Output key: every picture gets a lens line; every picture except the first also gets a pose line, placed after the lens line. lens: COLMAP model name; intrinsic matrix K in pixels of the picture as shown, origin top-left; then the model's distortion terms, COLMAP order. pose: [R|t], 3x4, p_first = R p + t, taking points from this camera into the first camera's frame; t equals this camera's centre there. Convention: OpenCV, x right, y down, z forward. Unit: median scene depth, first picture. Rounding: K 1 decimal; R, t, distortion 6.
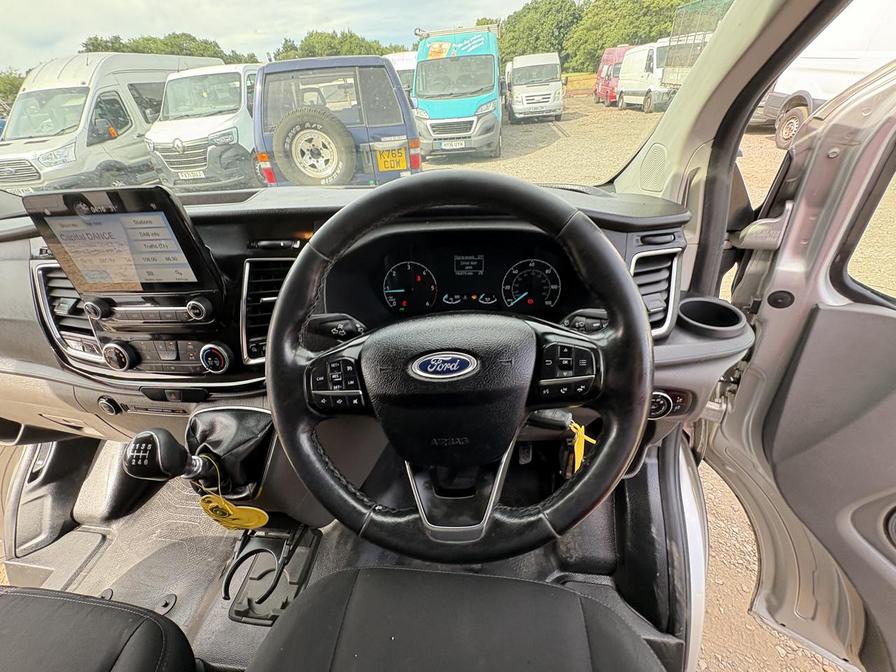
lens RADIAL K [[385.6, 0, 456.8], [0, 385.6, 315.6], [0, 0, 1]] dist [0.019972, -0.009690]
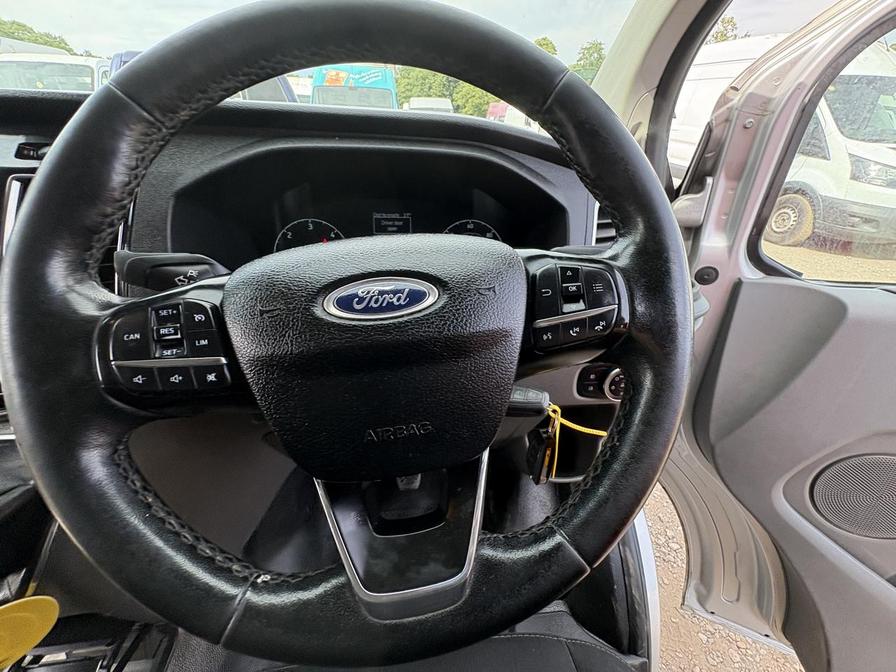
lens RADIAL K [[358.2, 0, 446.9], [0, 358.2, 333.9], [0, 0, 1]] dist [0.000282, -0.000067]
pose [[0.969710, -0.035549, 0.241659, -0.064625], [0.053254, 0.996322, -0.067128, 0.203256], [-0.238384, 0.077964, 0.968037, 0.427215]]
